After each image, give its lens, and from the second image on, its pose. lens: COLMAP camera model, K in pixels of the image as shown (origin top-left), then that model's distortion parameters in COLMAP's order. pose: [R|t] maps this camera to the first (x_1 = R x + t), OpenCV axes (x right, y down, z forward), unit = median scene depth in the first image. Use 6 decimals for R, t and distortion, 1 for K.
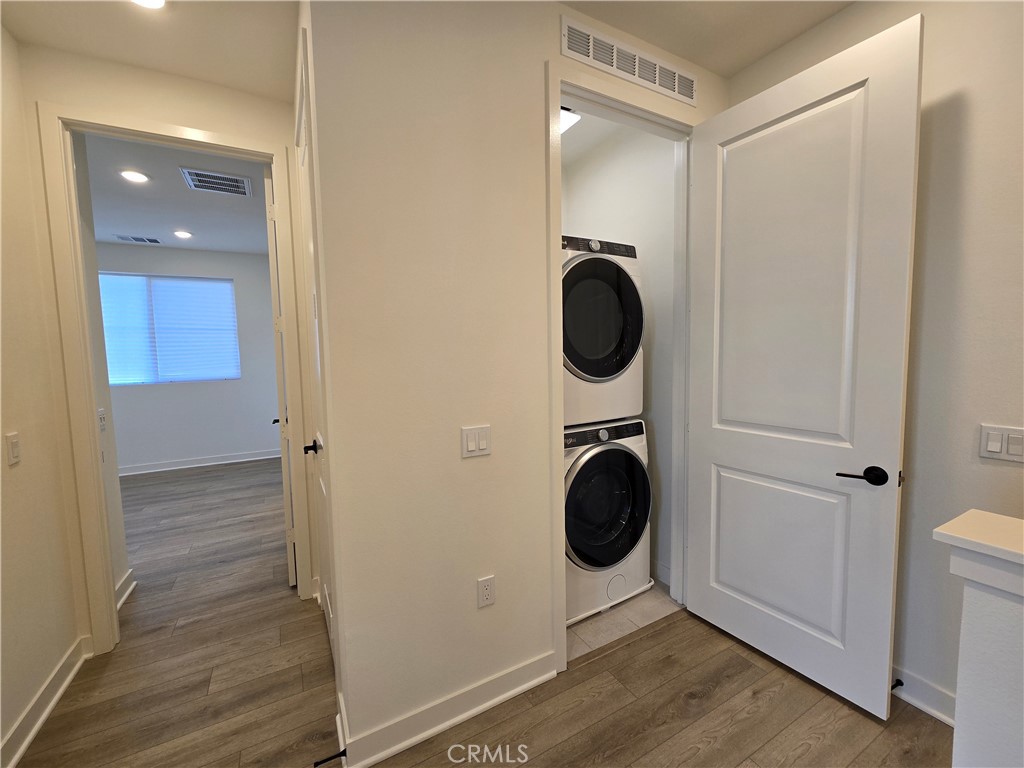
lens RADIAL K [[420.5, 0, 507.8], [0, 420.5, 382.3], [0, 0, 1]] dist [0.000867, 0.000111]
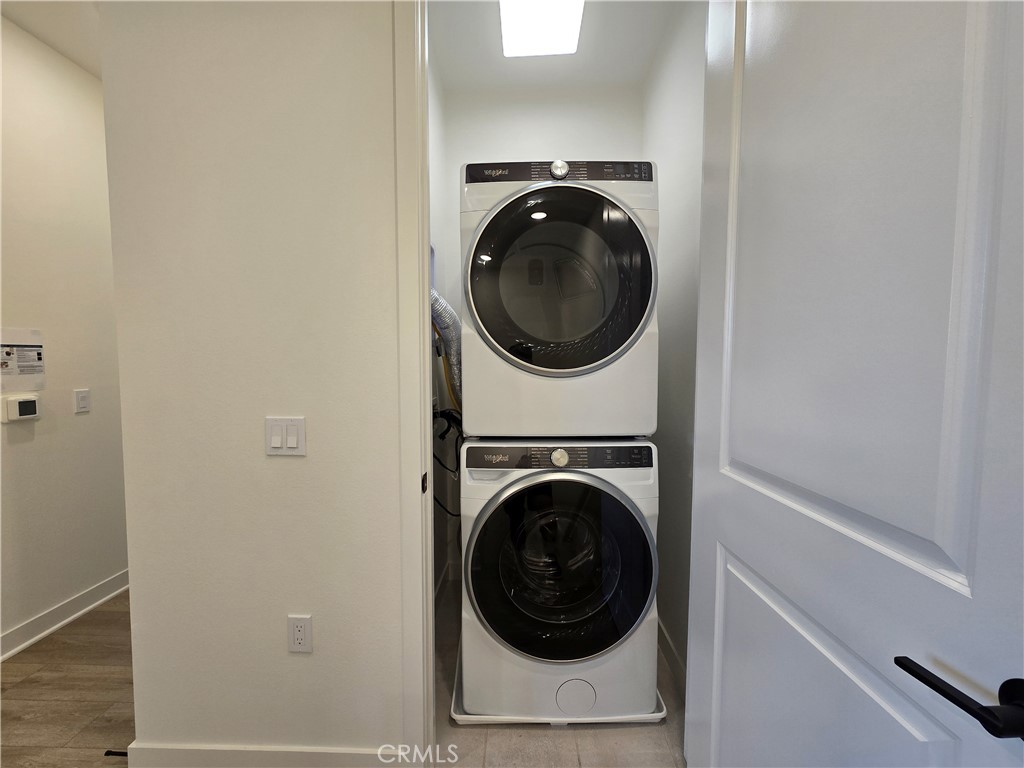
lens RADIAL K [[420.5, 0, 507.8], [0, 420.5, 382.3], [0, 0, 1]] dist [0.000867, 0.000111]
pose [[0.858099, 0.051639, -0.510881, 0.485765], [-0.057529, 0.998335, 0.004281, 0.010445], [0.510251, 0.025717, 0.859641, 0.393960]]
